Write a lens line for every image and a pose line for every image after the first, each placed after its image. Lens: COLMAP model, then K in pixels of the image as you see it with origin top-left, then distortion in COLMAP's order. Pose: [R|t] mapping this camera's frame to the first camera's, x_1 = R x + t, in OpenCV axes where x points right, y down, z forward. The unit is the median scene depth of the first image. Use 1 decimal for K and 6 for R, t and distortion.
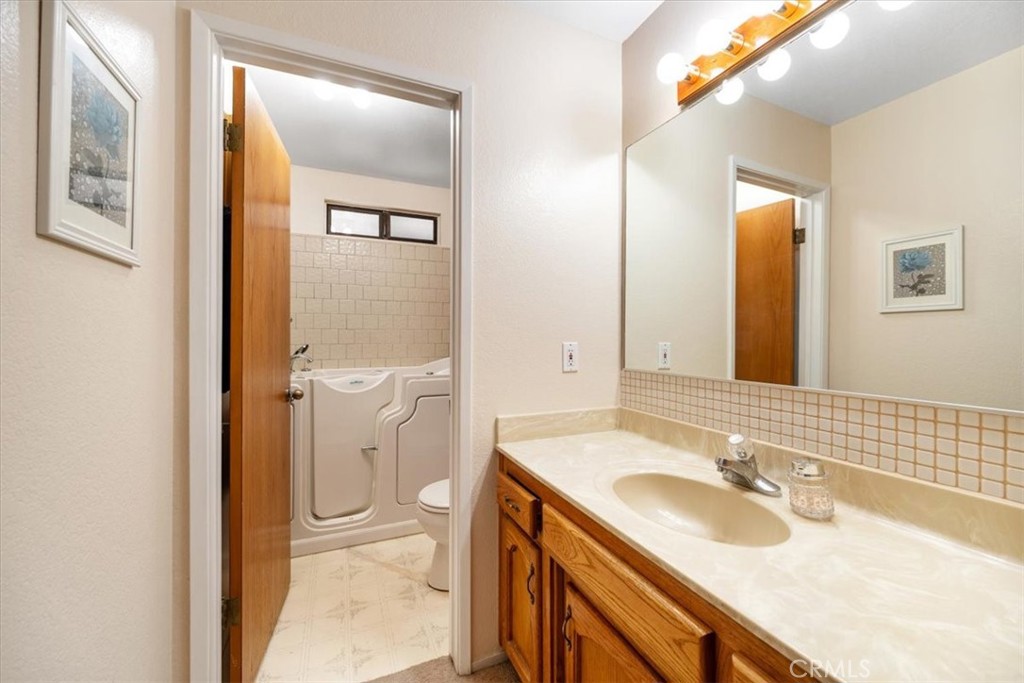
lens RADIAL K [[398.7, 0, 514.2], [0, 398.7, 341.8], [0, 0, 1]] dist [-0.002035, -0.000372]
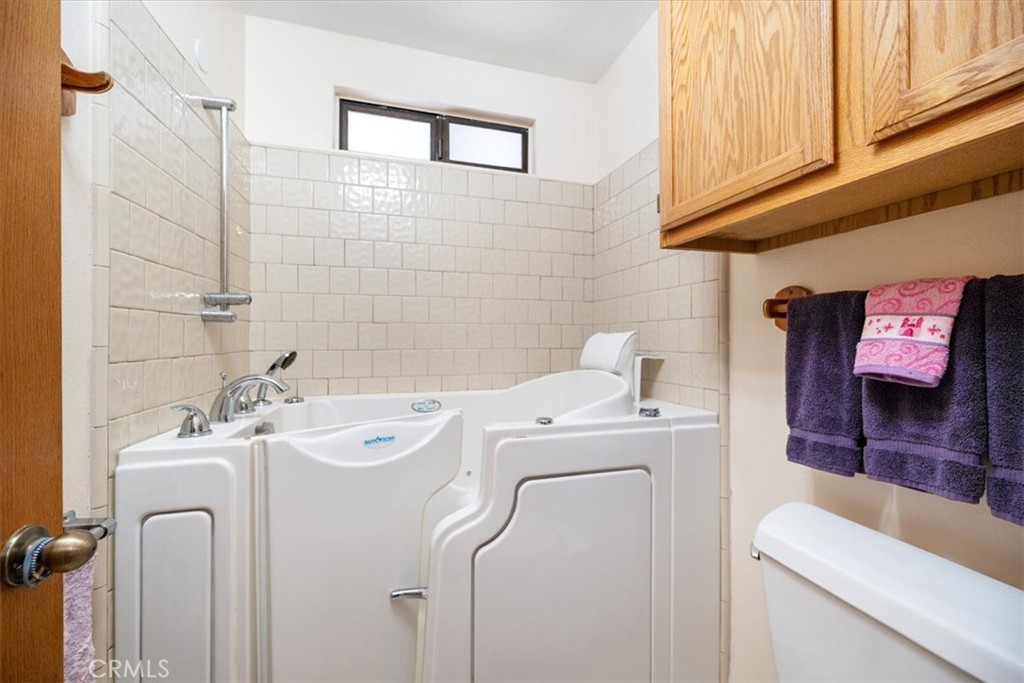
lens RADIAL K [[398.7, 0, 514.2], [0, 398.7, 341.8], [0, 0, 1]] dist [-0.002035, -0.000372]
pose [[0.992627, -0.001235, -0.121206, -0.158728], [0.000854, 0.999995, -0.003190, -0.003015], [0.121209, 0.003063, 0.992622, 0.472306]]
